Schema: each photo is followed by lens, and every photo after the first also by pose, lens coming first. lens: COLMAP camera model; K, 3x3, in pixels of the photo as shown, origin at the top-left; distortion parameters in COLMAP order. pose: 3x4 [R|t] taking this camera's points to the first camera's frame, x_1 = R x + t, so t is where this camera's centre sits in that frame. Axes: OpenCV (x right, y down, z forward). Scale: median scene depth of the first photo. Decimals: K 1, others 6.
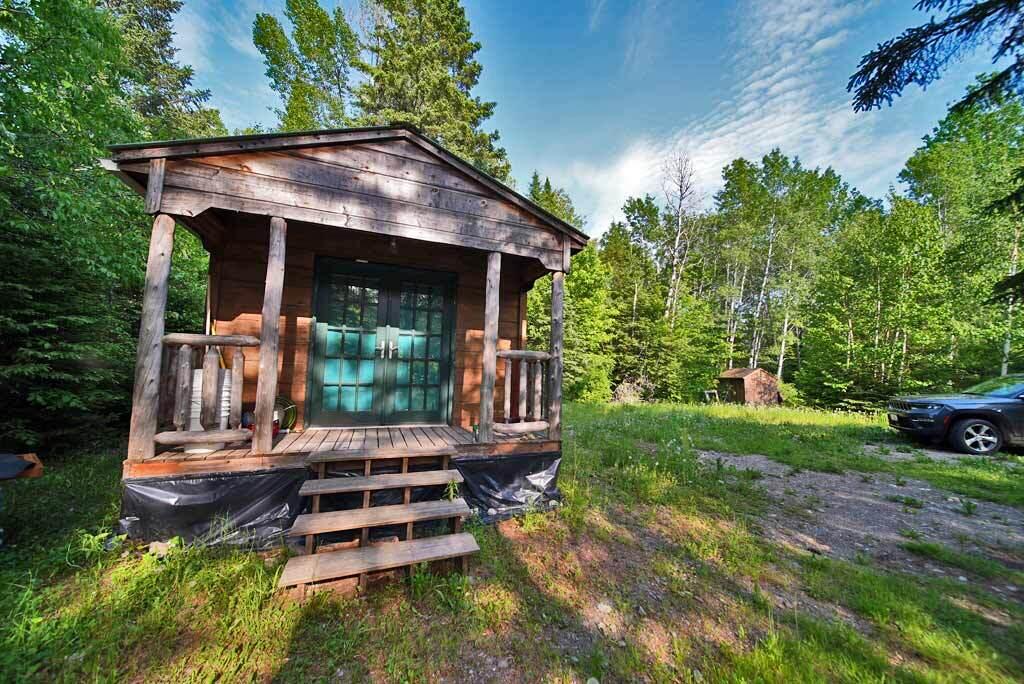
lens RADIAL K [[358.0, 0, 513.2], [0, 358.0, 343.2], [0, 0, 1]] dist [-0.001949, -0.000261]
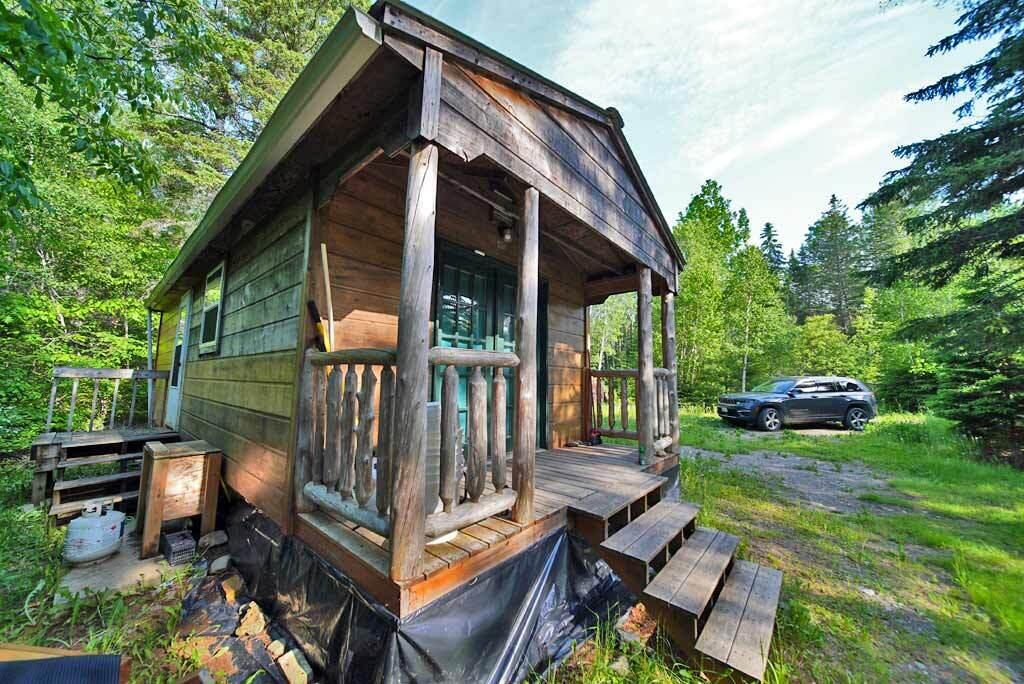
lens RADIAL K [[358.0, 0, 511.1], [0, 358.0, 342.2], [0, 0, 1]] dist [-0.001949, -0.000261]
pose [[0.881288, 0.034157, 0.471344, -0.228377], [-0.027179, 0.999397, -0.021606, -0.005225], [-0.471797, 0.006230, 0.881685, 0.084579]]
